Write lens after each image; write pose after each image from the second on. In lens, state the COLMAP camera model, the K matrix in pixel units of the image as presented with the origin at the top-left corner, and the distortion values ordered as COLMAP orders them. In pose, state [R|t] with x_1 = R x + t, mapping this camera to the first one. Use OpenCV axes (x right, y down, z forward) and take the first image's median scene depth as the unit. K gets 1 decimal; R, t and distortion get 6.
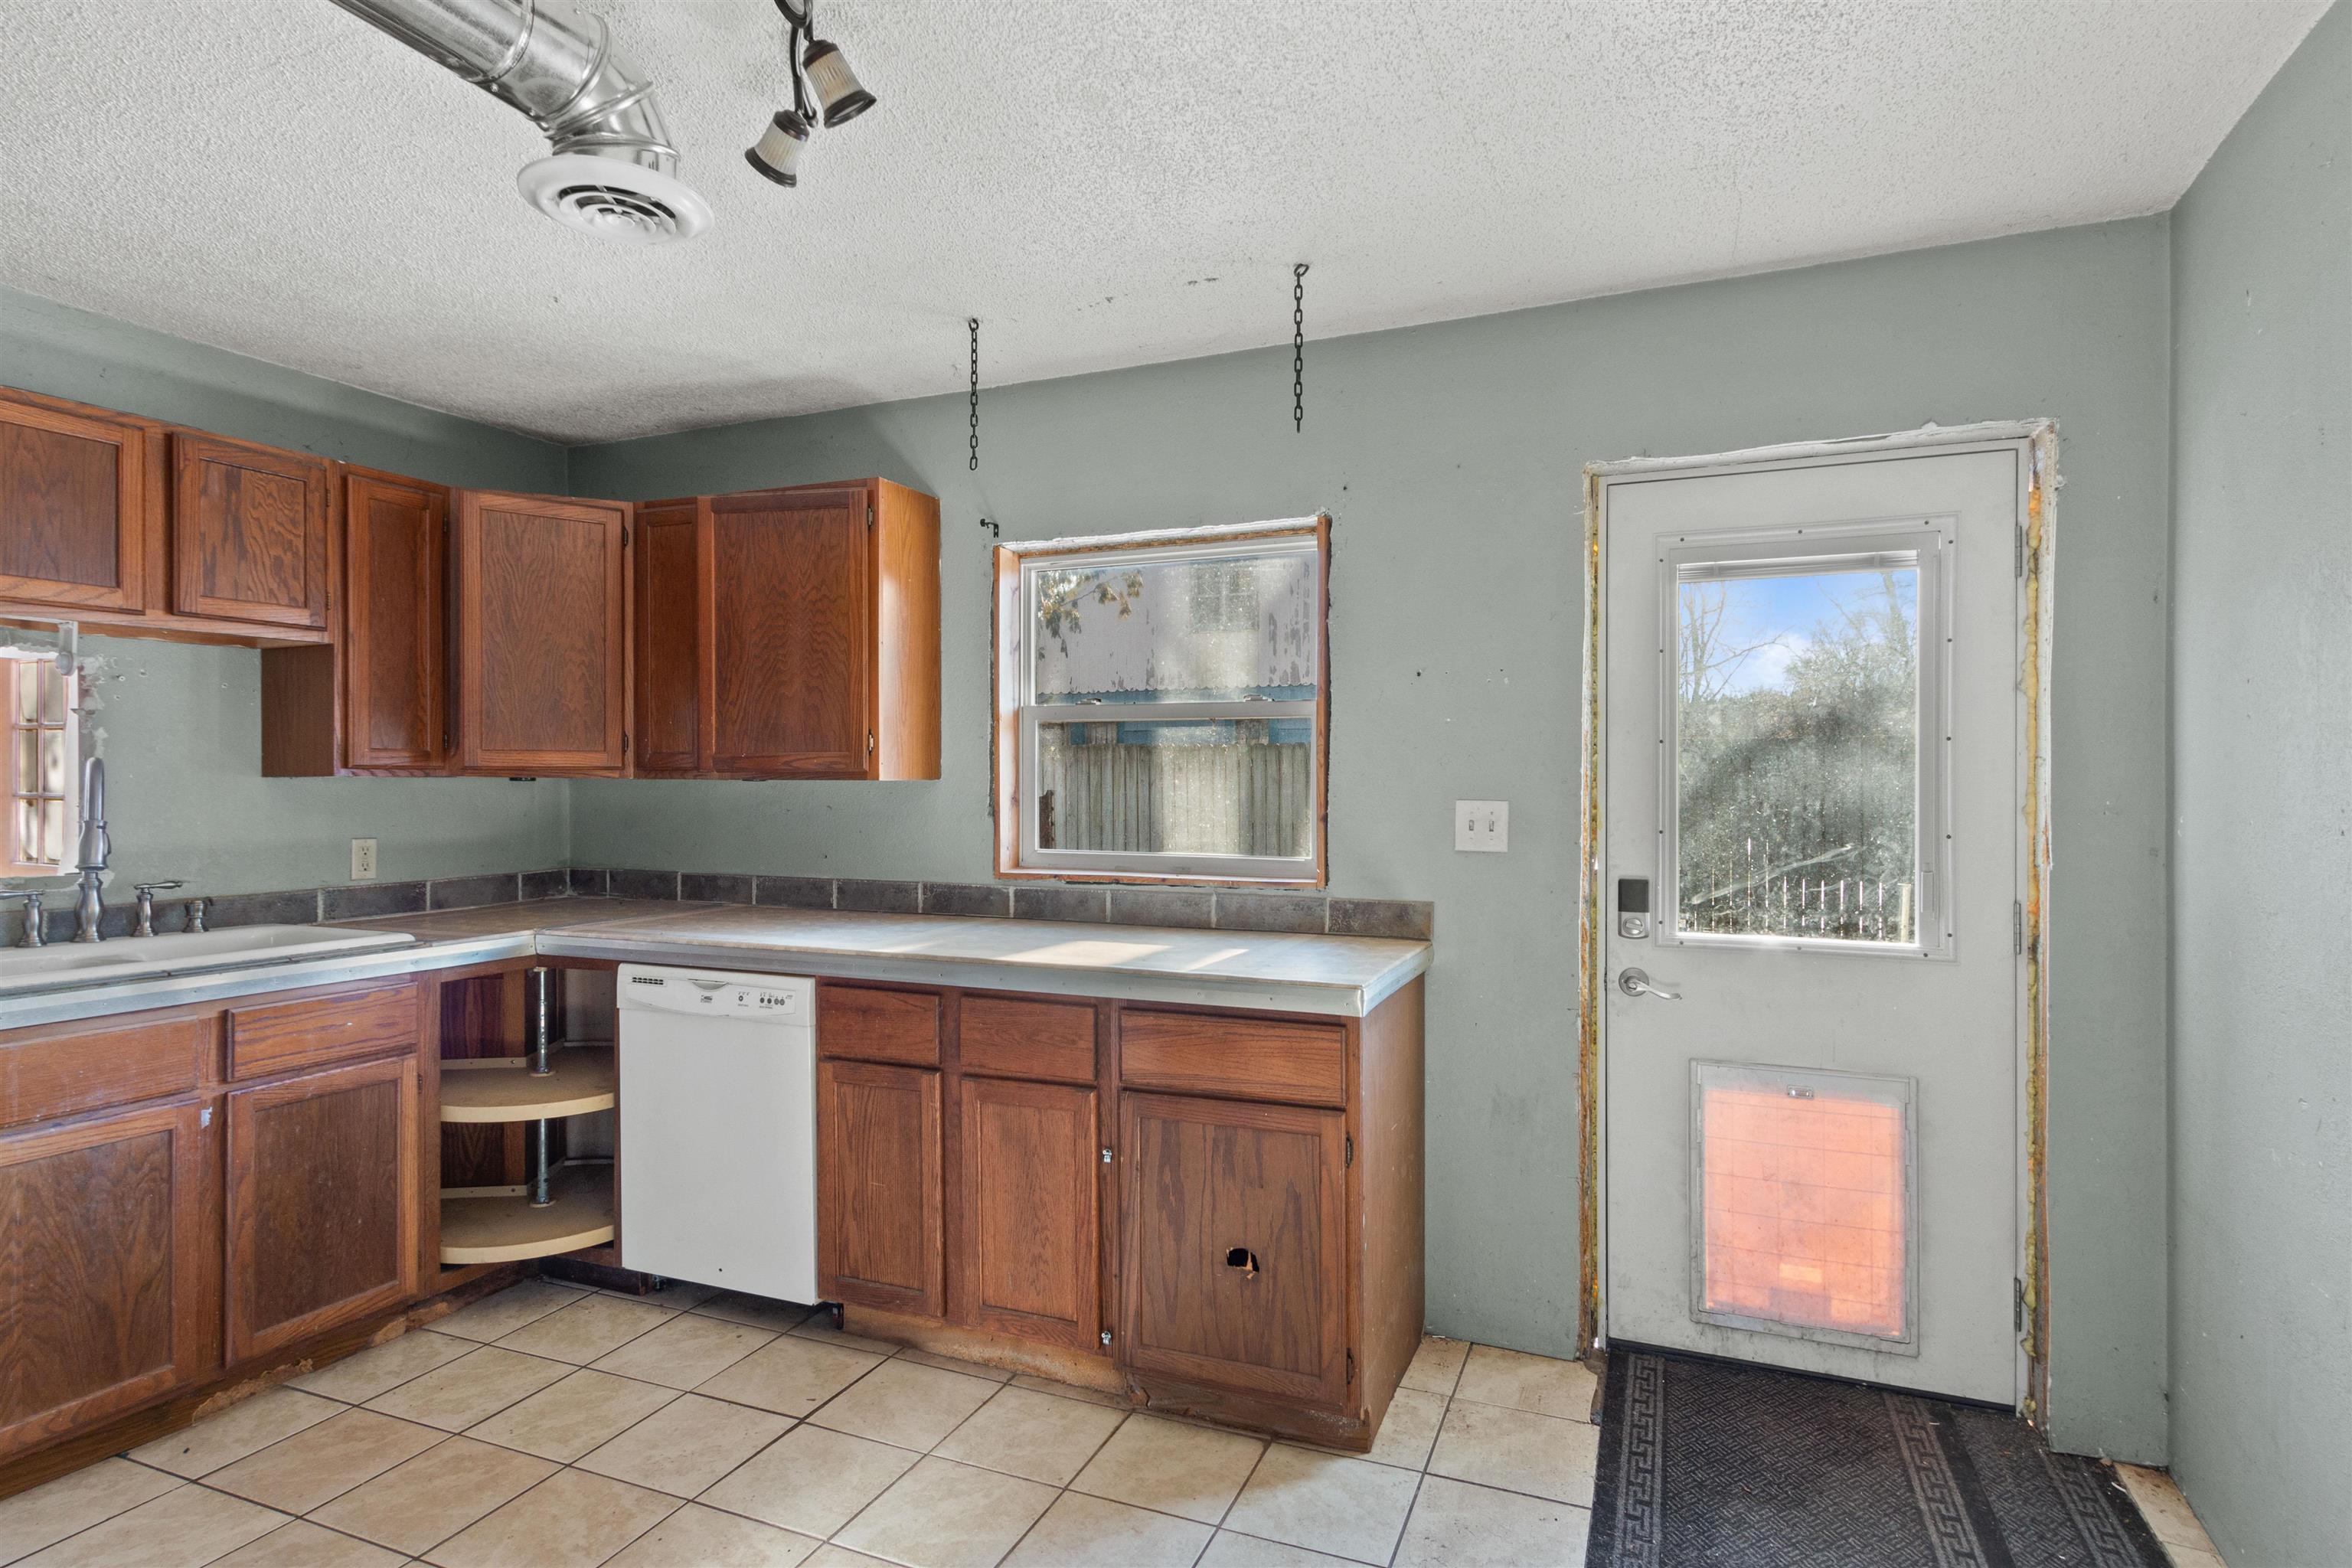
lens RADIAL K [[1218.6, 0, 1174.5], [0, 1218.6, 778.6], [0, 0, 1]] dist [0.005975, 0.001278]
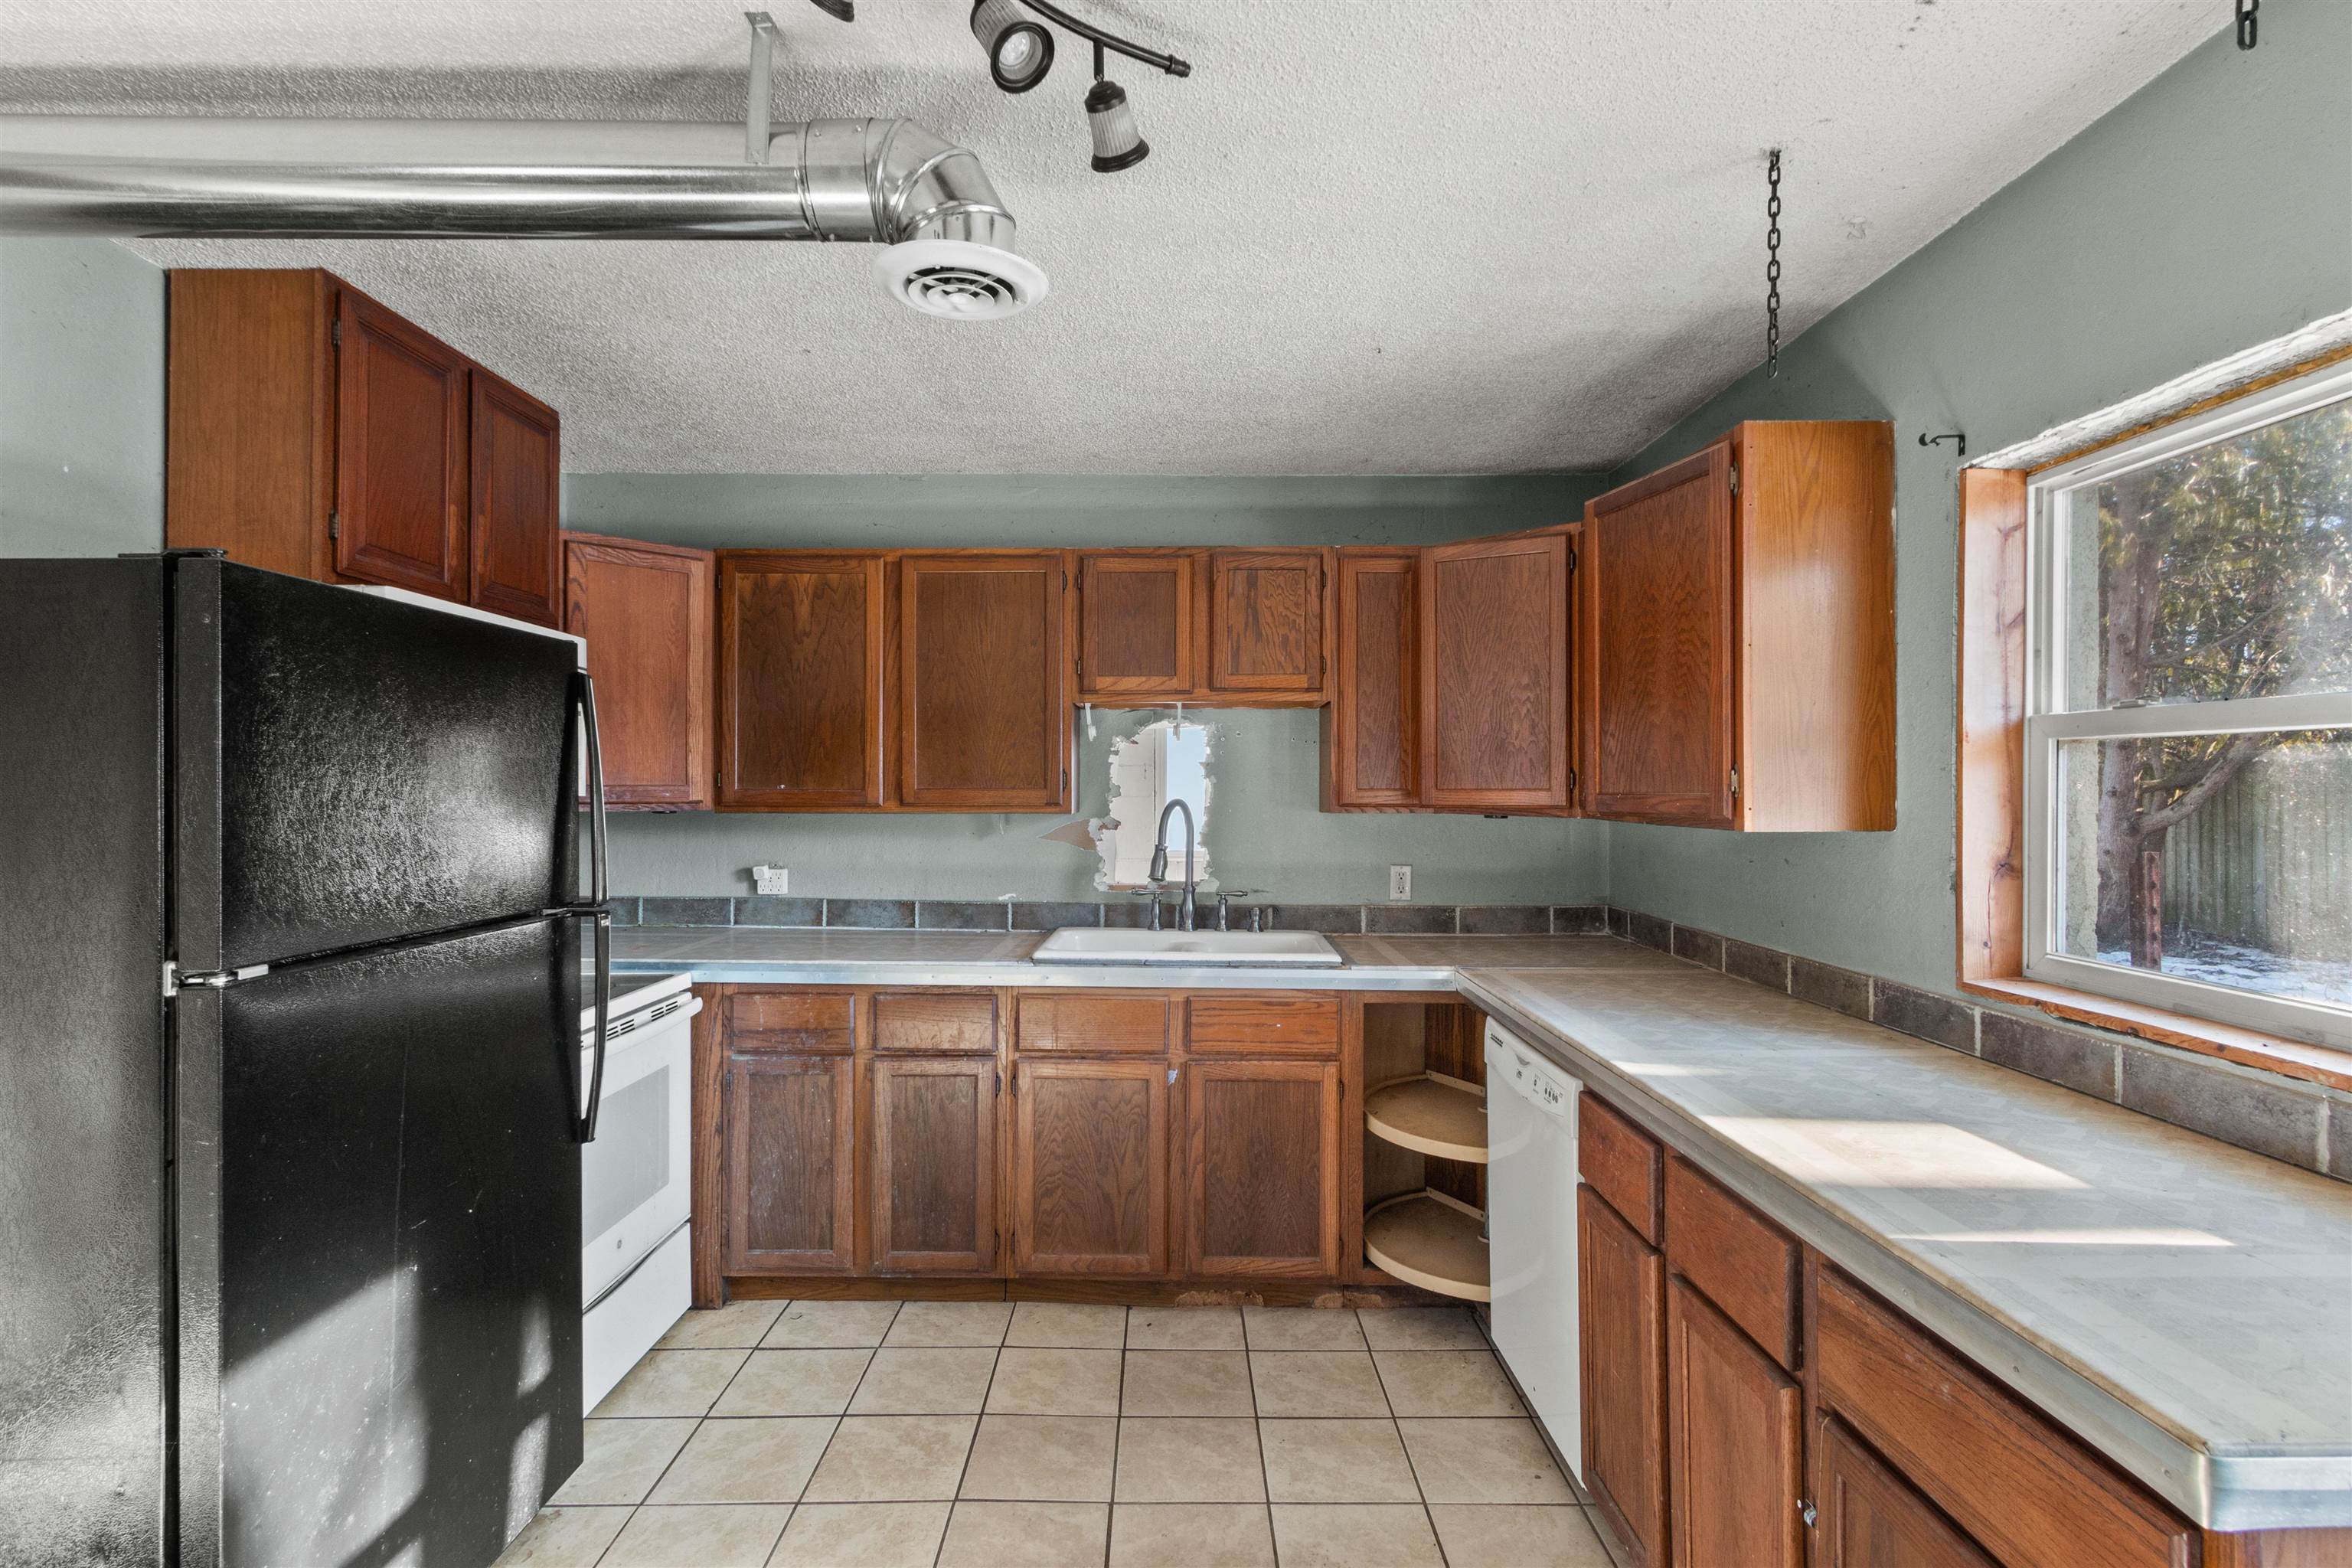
lens RADIAL K [[1131.9, 0, 1176.7], [0, 1131.9, 790.0], [0, 0, 1]] dist [0.003710, -0.000030]
pose [[0.396961, 0.001173, -0.917835, 0.263291], [-0.002942, 0.999996, 0.000005, -0.023996], [0.917831, 0.002698, 0.396962, 0.431690]]
